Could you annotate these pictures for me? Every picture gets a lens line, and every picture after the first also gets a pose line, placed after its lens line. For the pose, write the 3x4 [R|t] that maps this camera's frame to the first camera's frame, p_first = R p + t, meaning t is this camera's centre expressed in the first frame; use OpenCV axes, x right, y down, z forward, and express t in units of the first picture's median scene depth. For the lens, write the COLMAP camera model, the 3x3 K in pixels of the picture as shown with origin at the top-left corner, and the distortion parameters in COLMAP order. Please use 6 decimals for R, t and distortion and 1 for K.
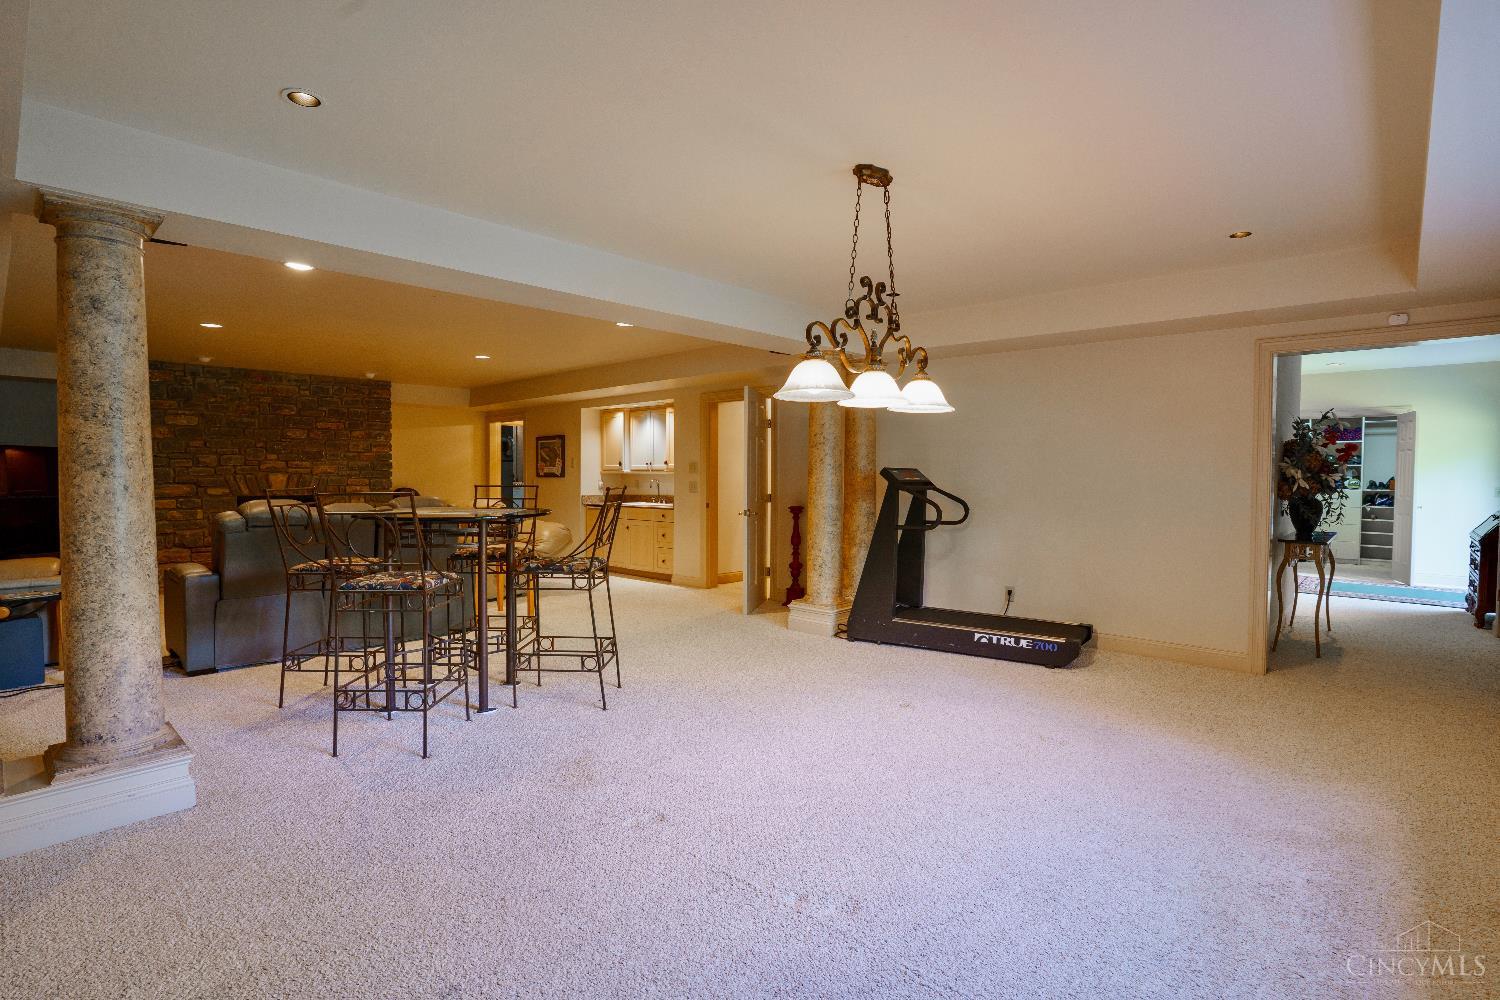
lens RADIAL K [[758.3, 0, 750.0], [0, 758.3, 500.0], [0, 0, 1]] dist [0.000160, 0.000151]
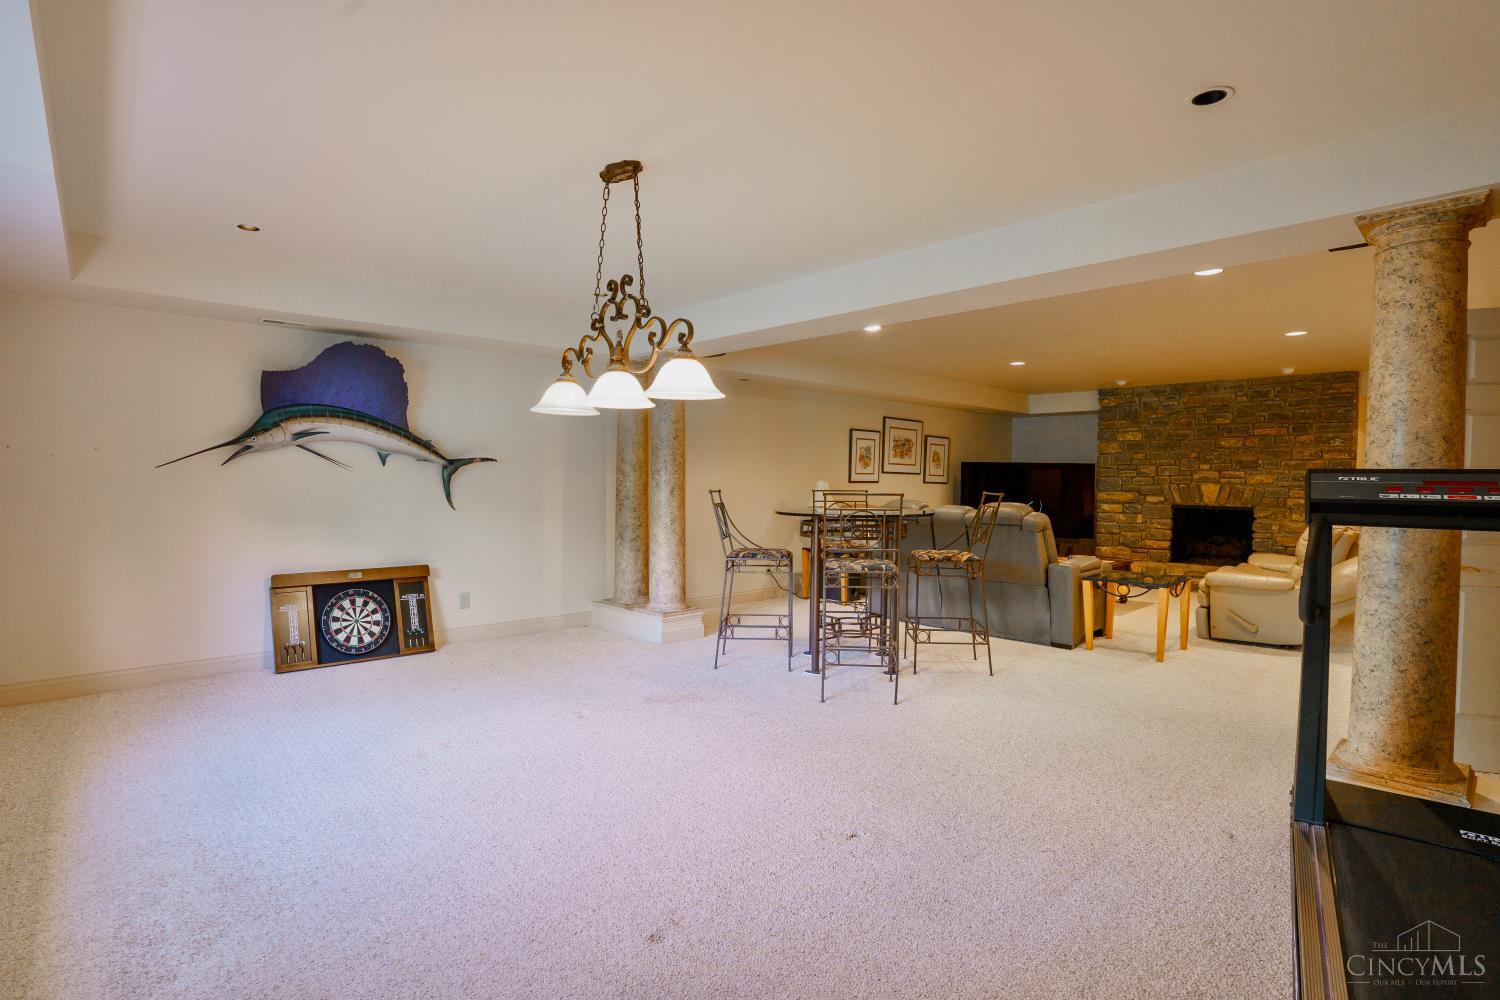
lens RADIAL K [[758.3, 0, 750.0], [0, 758.3, 500.0], [0, 0, 1]] dist [0.000160, 0.000151]
pose [[-0.054019, 0.030367, -0.998078, 0.473569], [-0.044868, 0.998454, 0.032807, -0.021976], [0.997531, 0.046554, -0.052573, 0.524630]]
